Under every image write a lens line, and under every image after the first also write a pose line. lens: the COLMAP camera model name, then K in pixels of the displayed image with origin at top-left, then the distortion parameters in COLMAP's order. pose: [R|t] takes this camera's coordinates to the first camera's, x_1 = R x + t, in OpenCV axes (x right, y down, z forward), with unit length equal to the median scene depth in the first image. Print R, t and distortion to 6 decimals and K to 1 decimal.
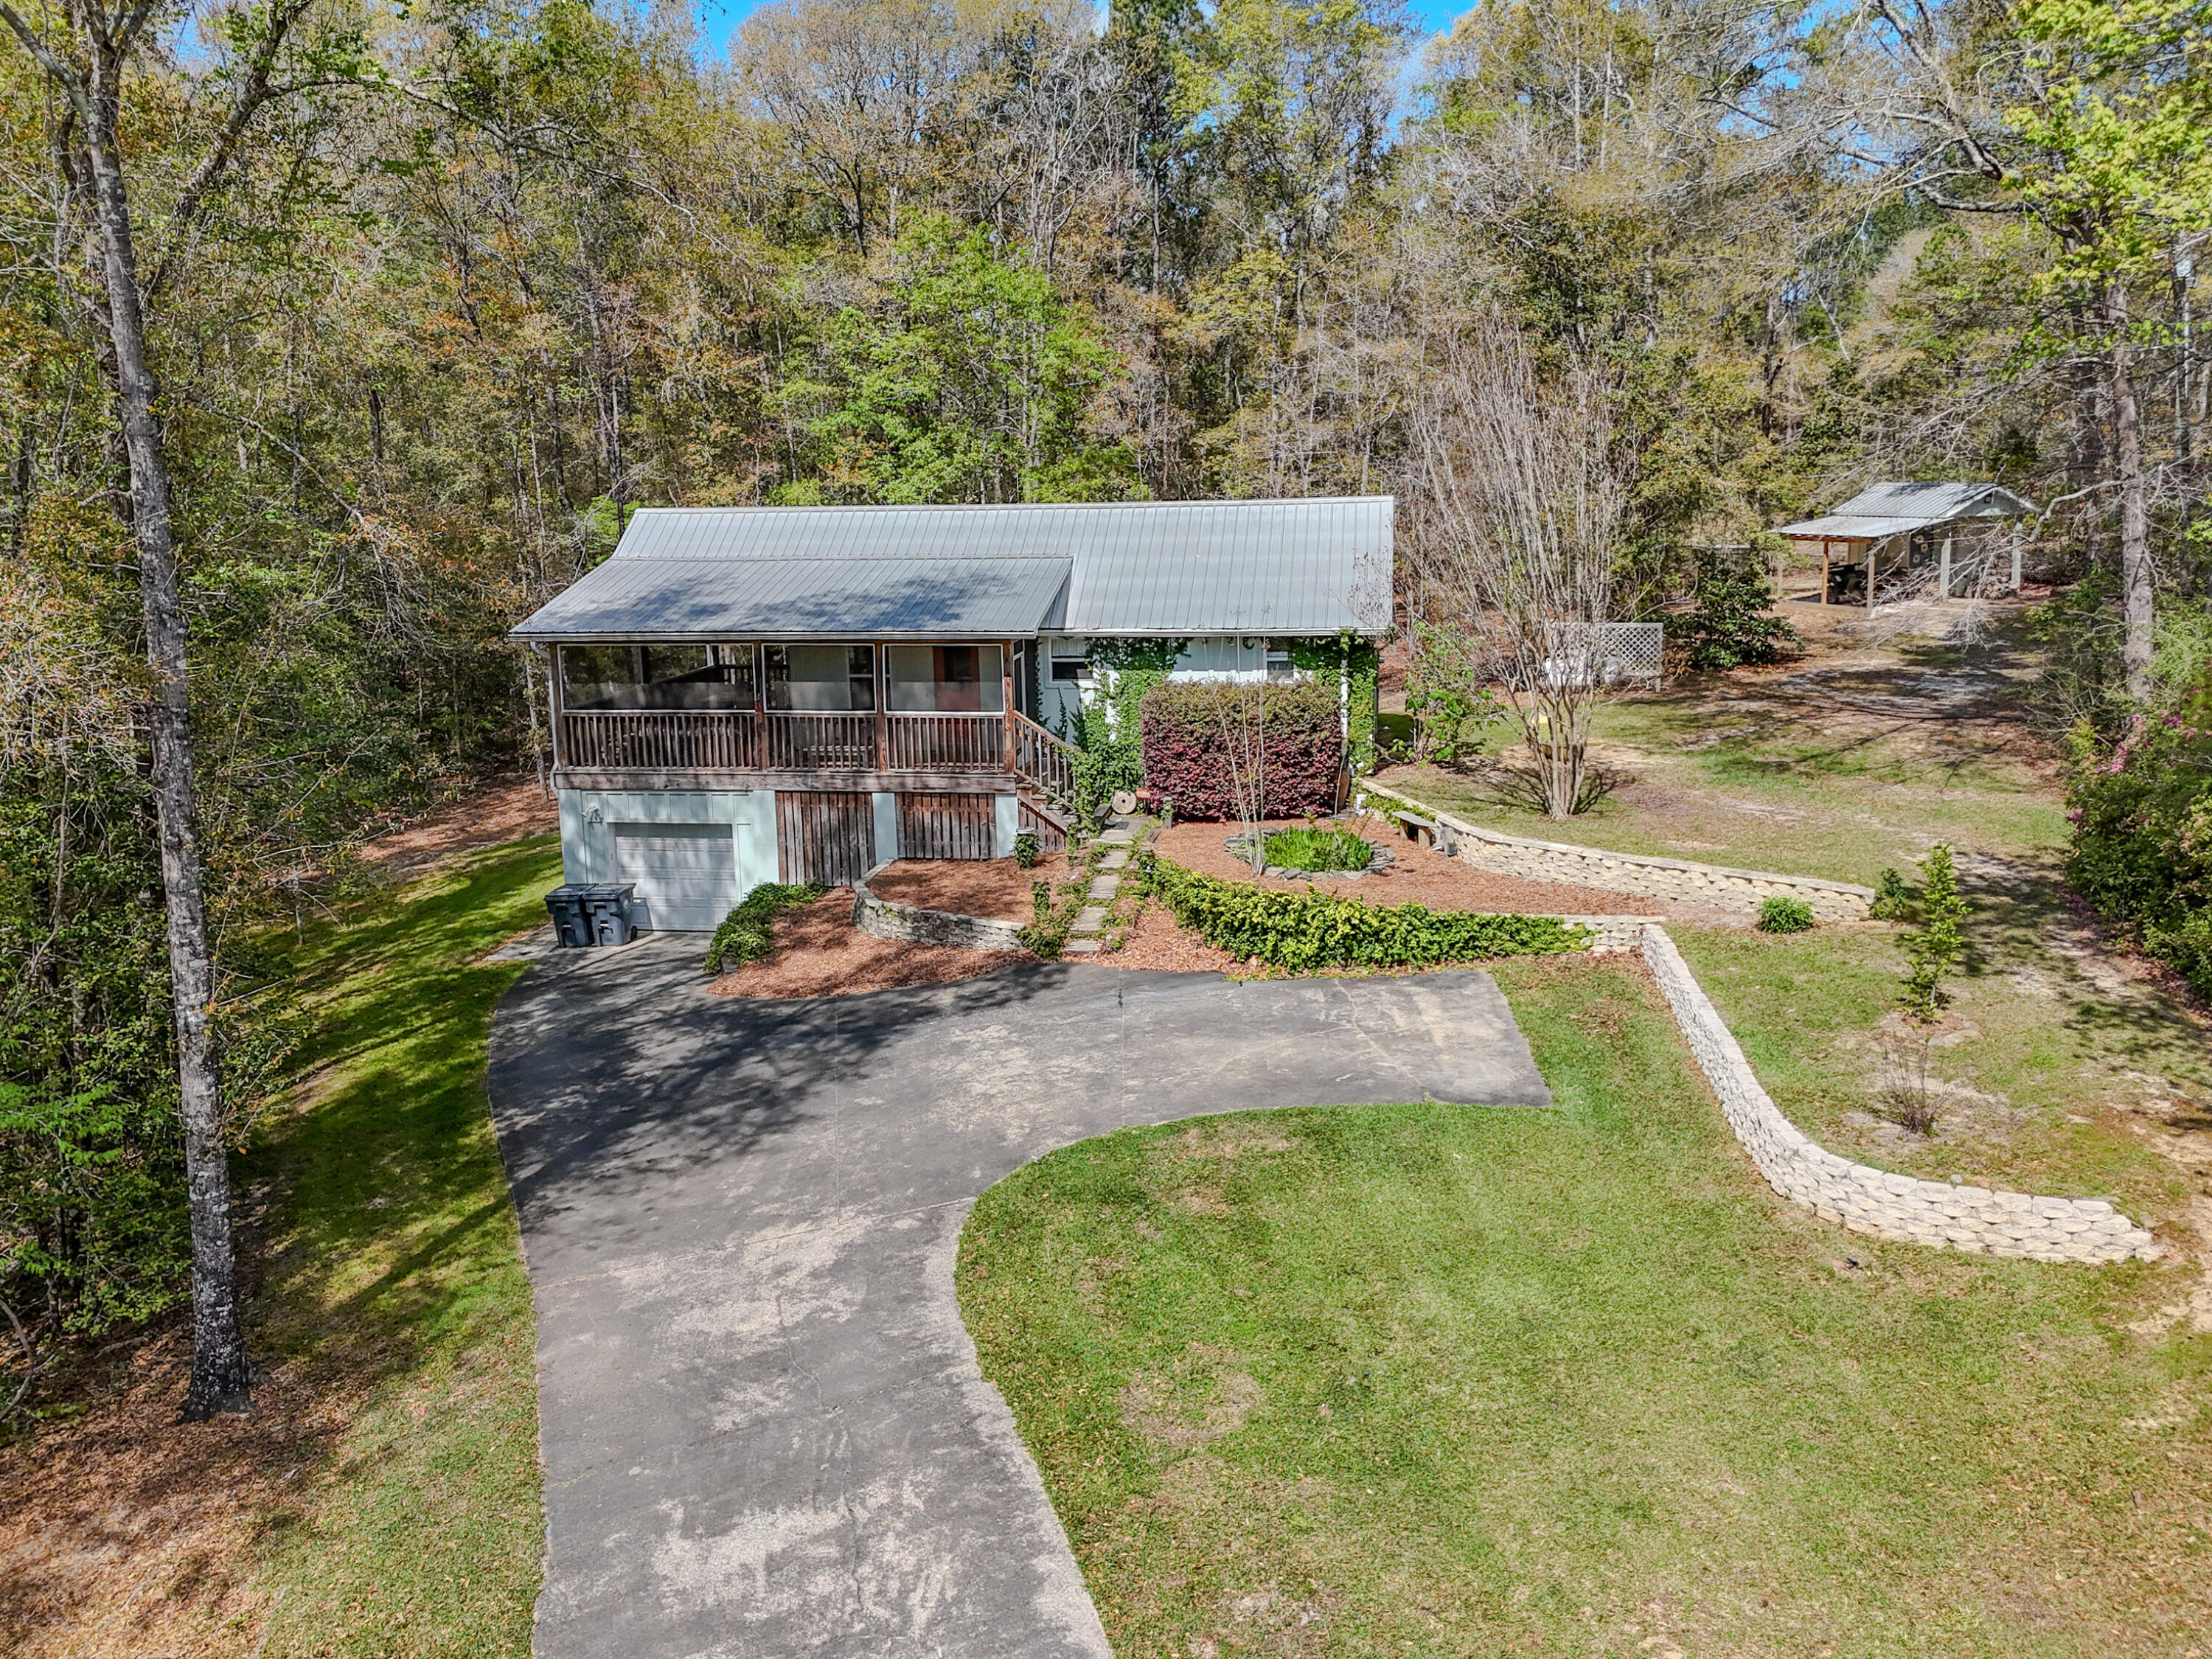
lens RADIAL K [[1678.2, 0, 1104.7], [0, 1678.2, 740.4], [0, 0, 1]] dist [0.114990, -0.108739]
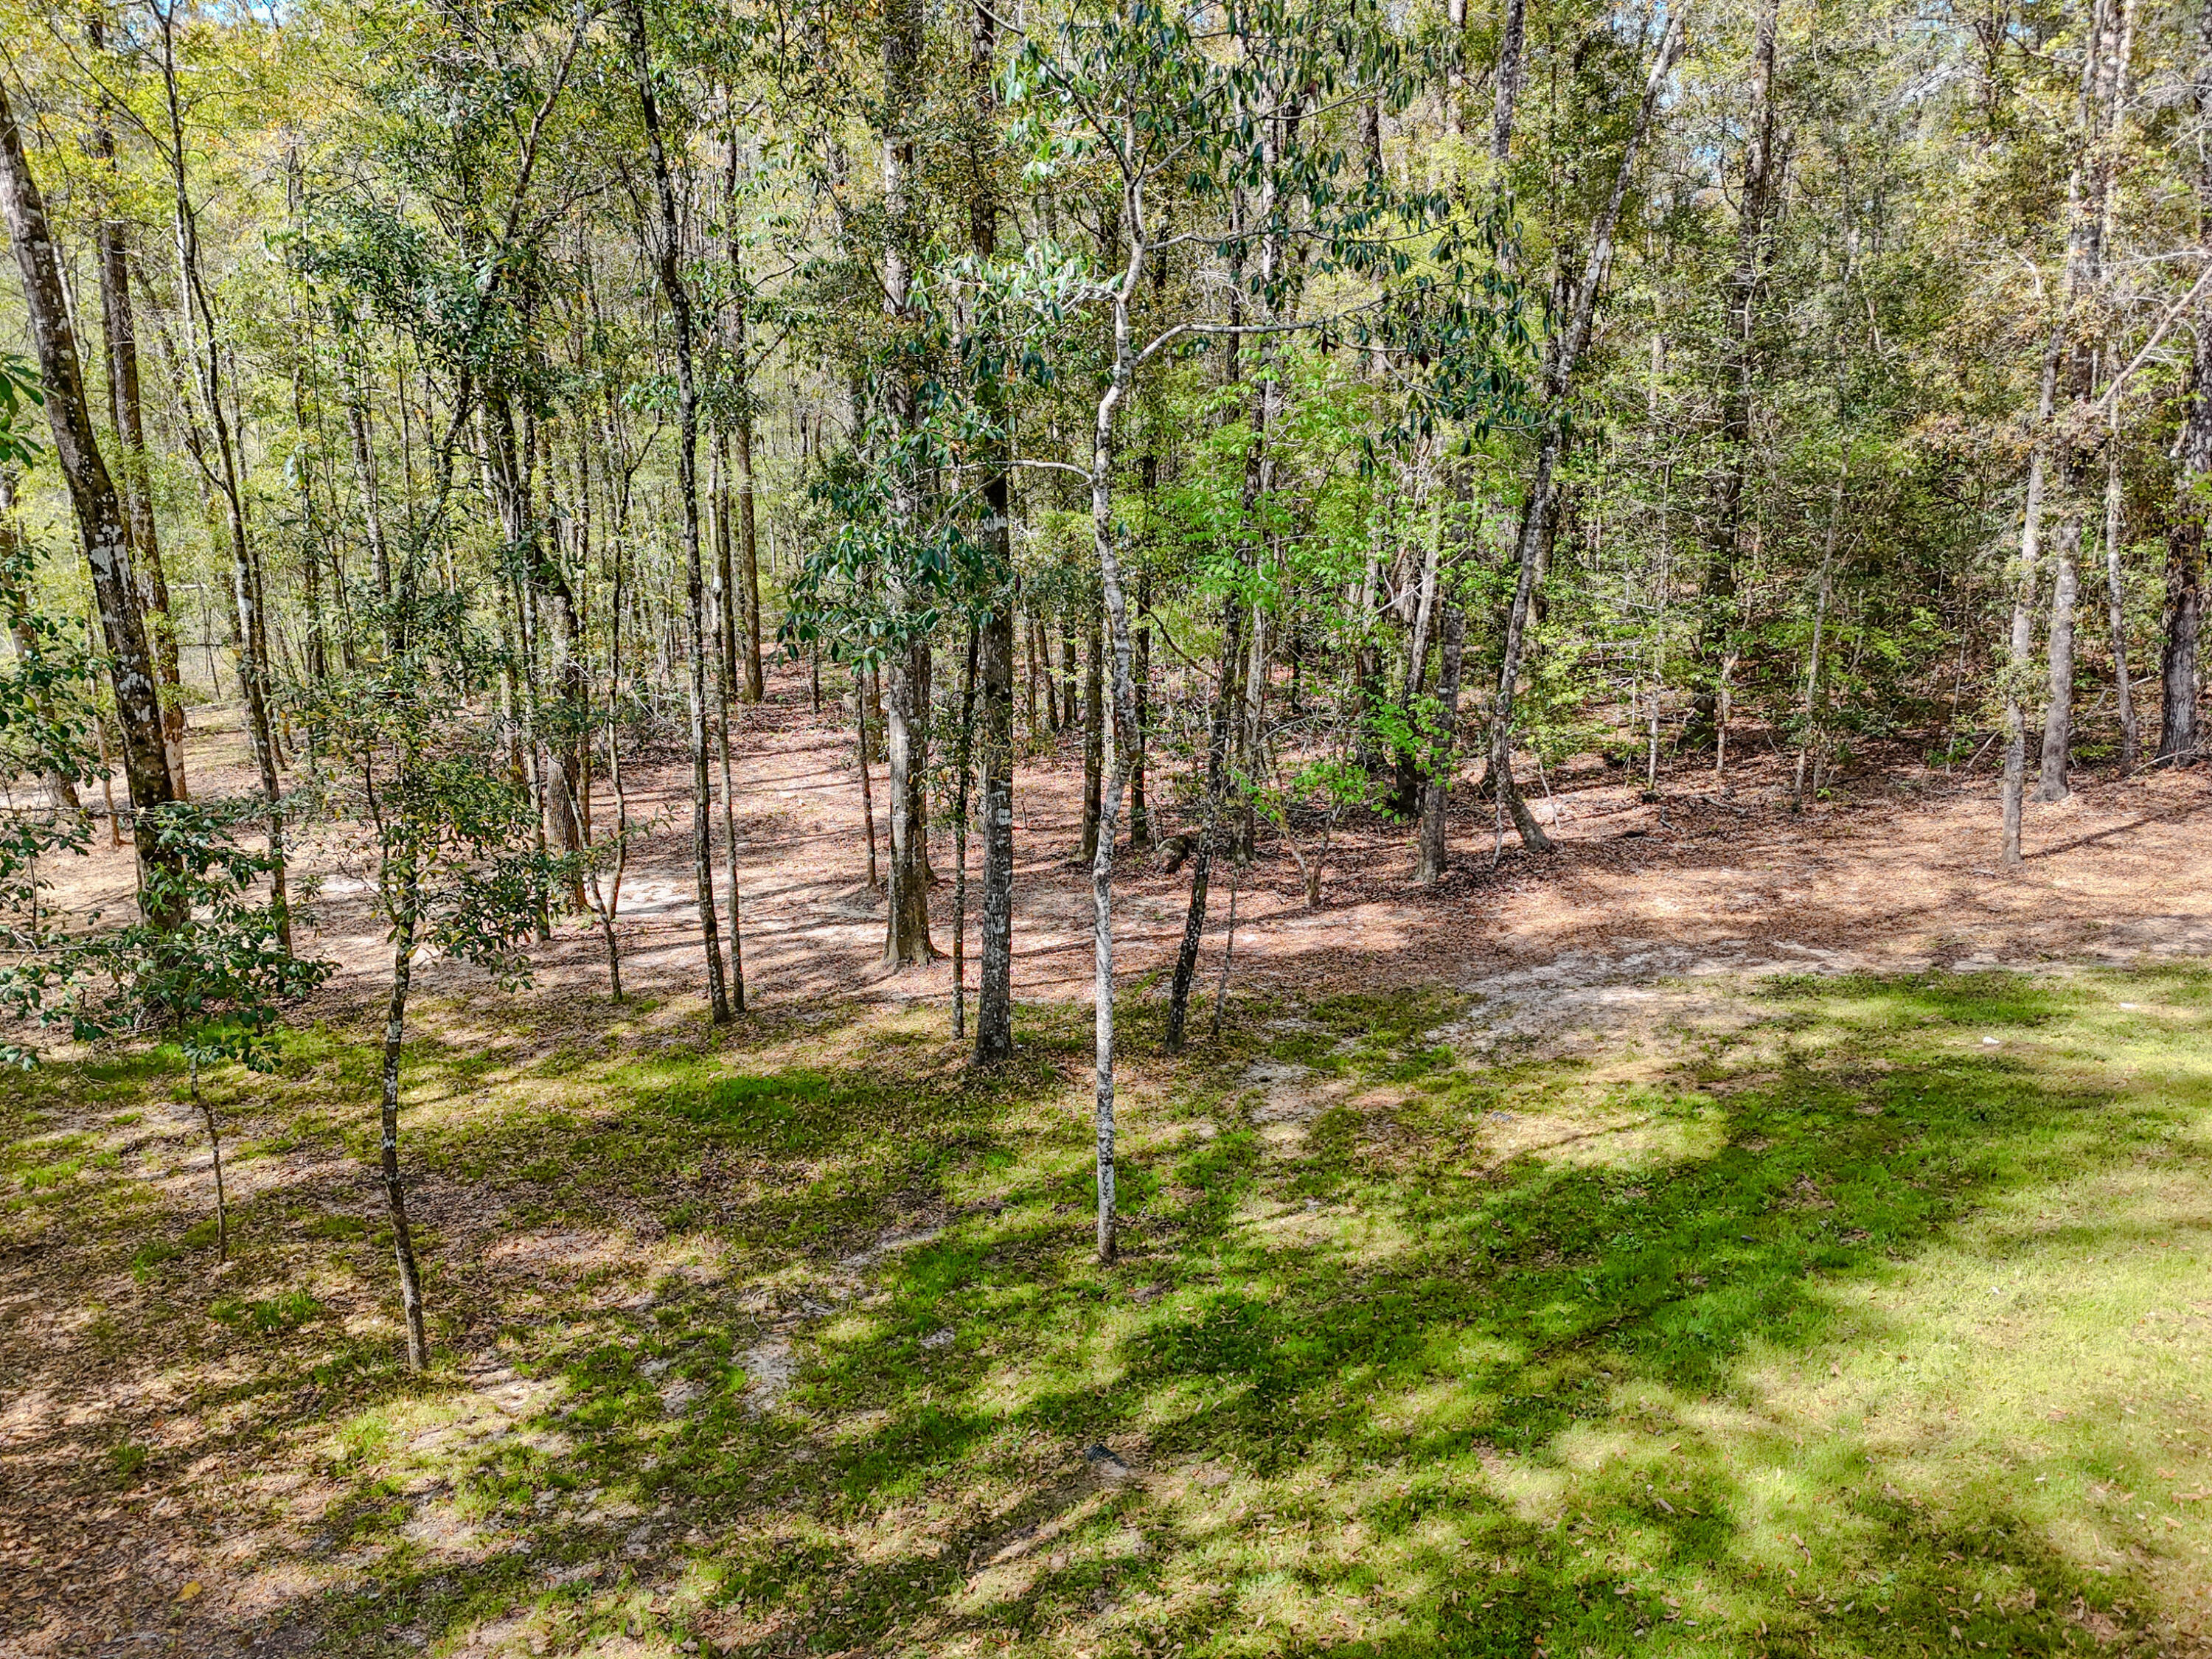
lens RADIAL K [[1634.8, 0, 1106.0], [0, 1634.8, 829.5], [0, 0, 1]] dist [0.069983, -0.056384]
pose [[0.693332, 0.188519, -0.695522, -0.331160], [-0.126784, 0.982031, 0.139791, 0.005951], [0.709378, -0.008741, 0.704774, 0.930149]]
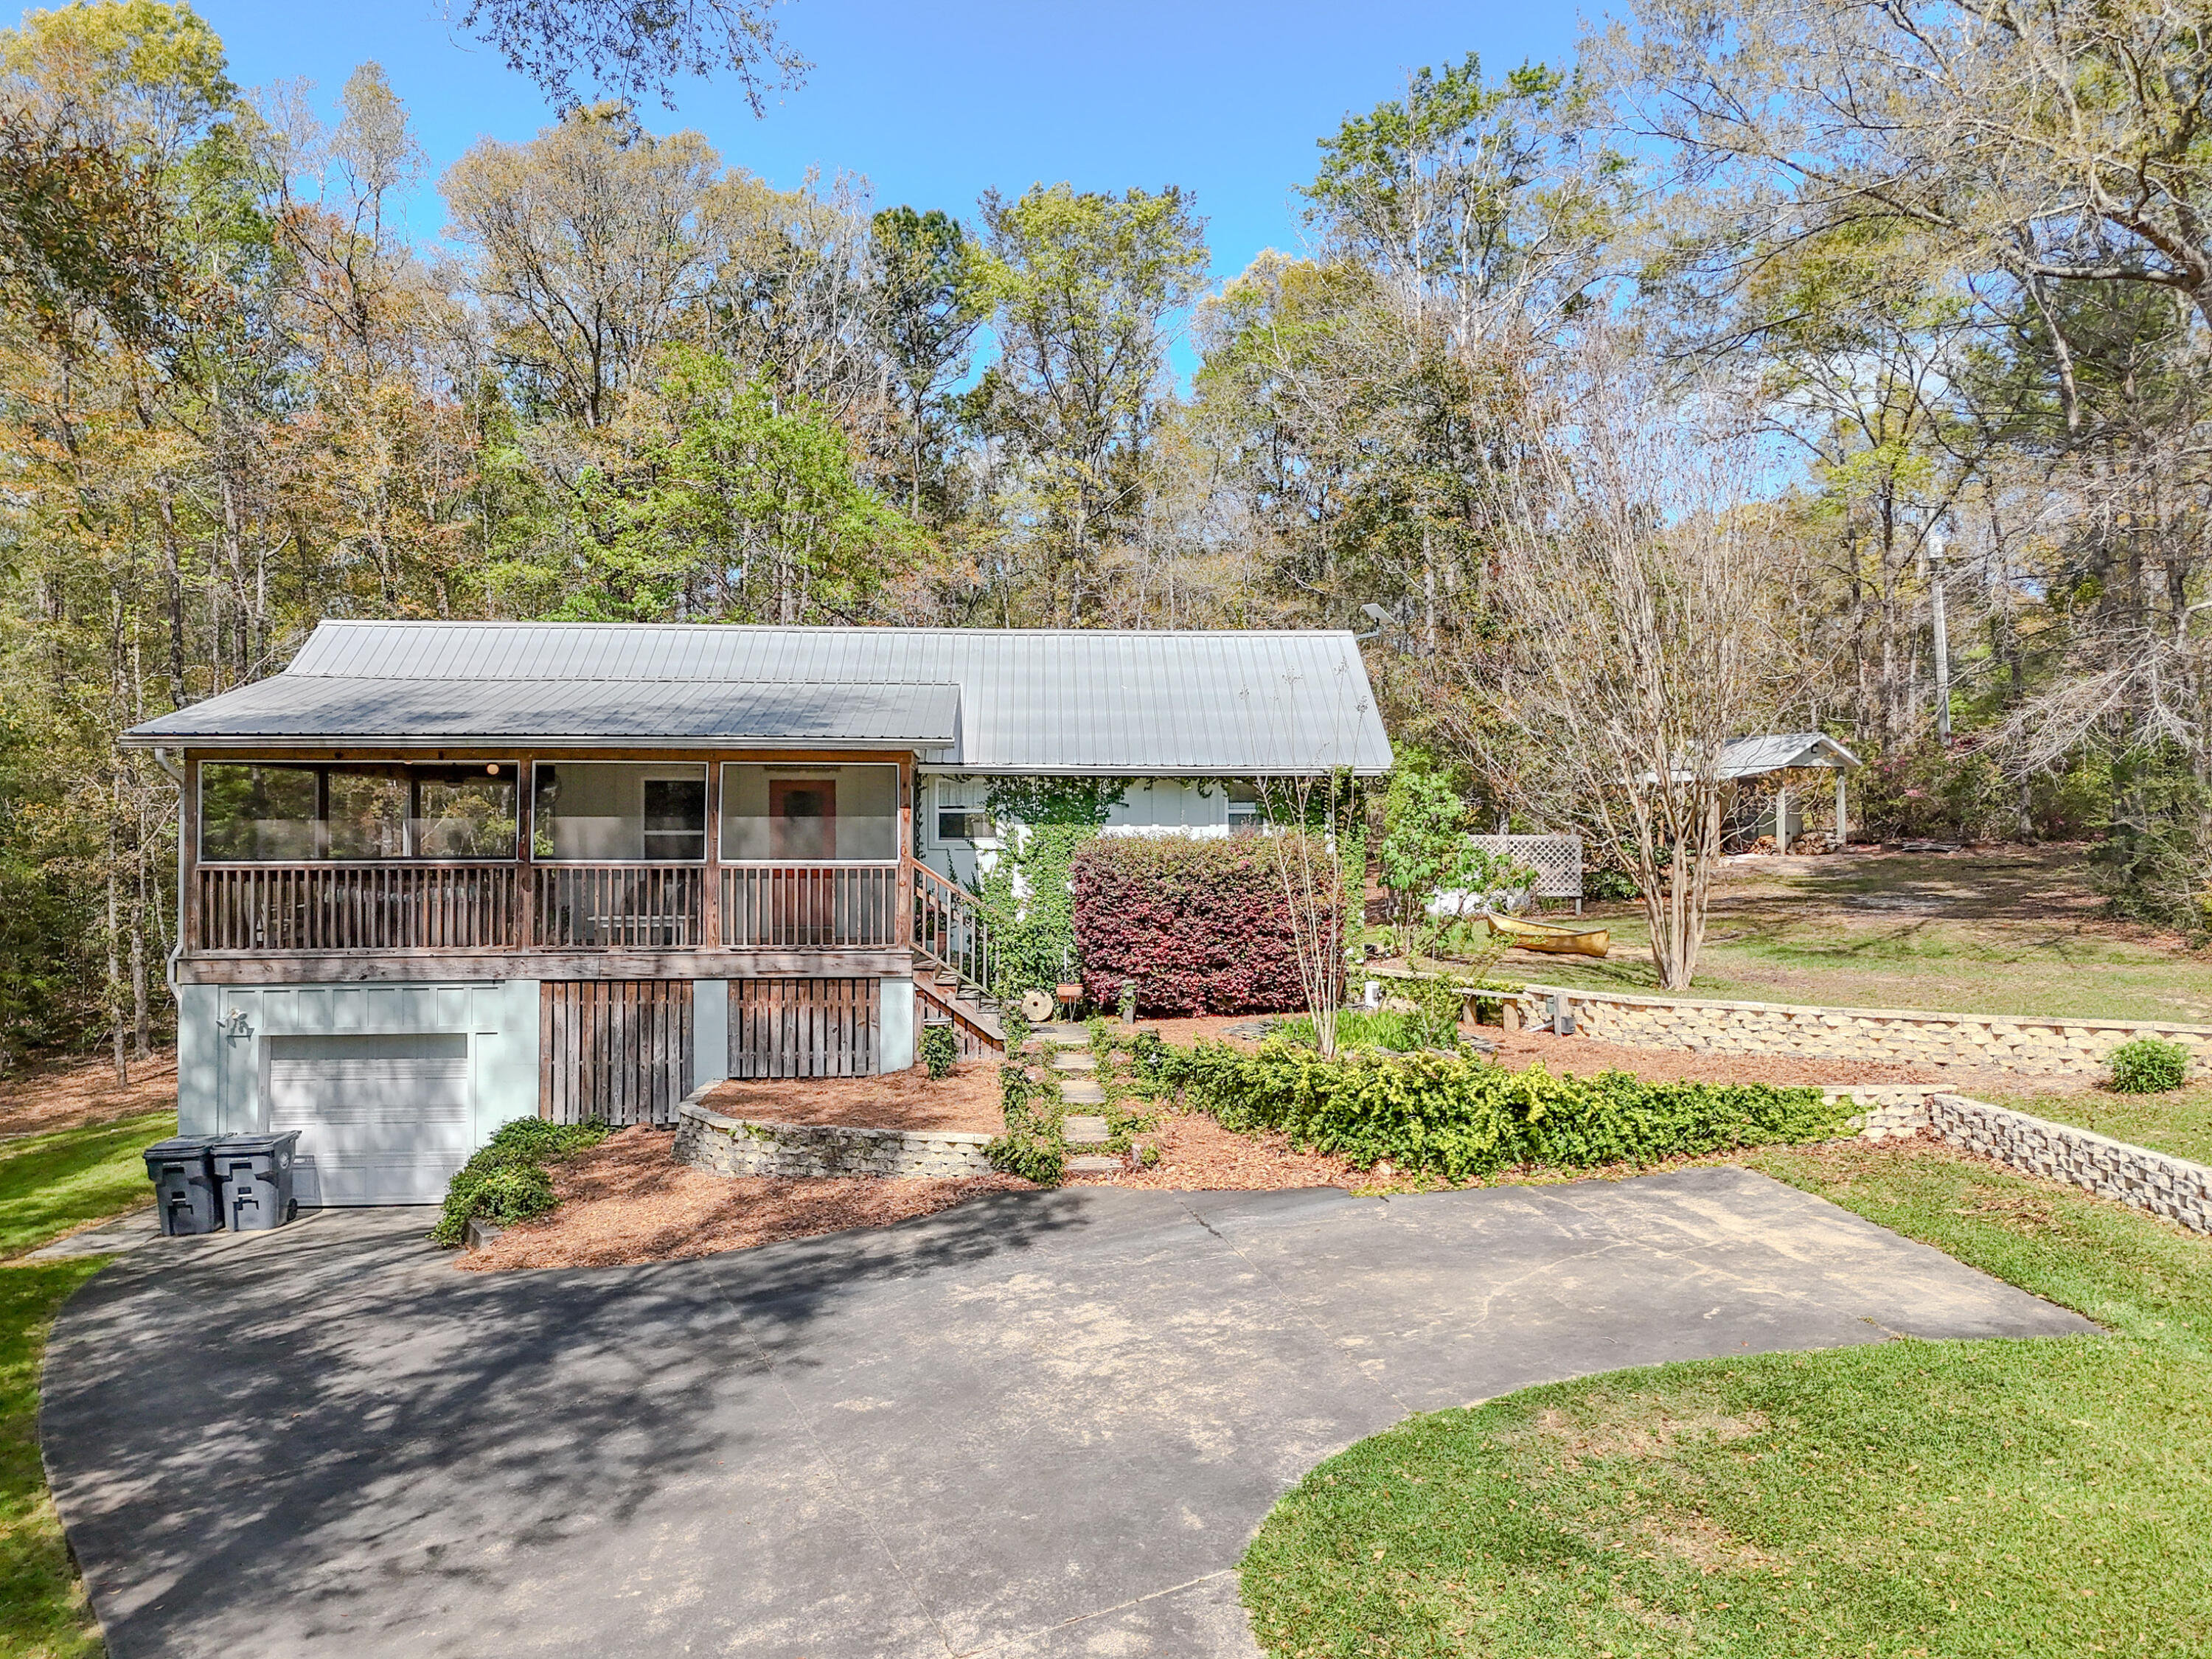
lens RADIAL K [[1634.8, 0, 1106.0], [0, 1634.8, 829.5], [0, 0, 1]] dist [0.069983, -0.056384]
pose [[0.974213, 0.024187, 0.224329, -0.127881], [0.014398, 0.985548, -0.168786, 0.087036], [-0.225169, 0.167664, 0.959785, 0.321083]]
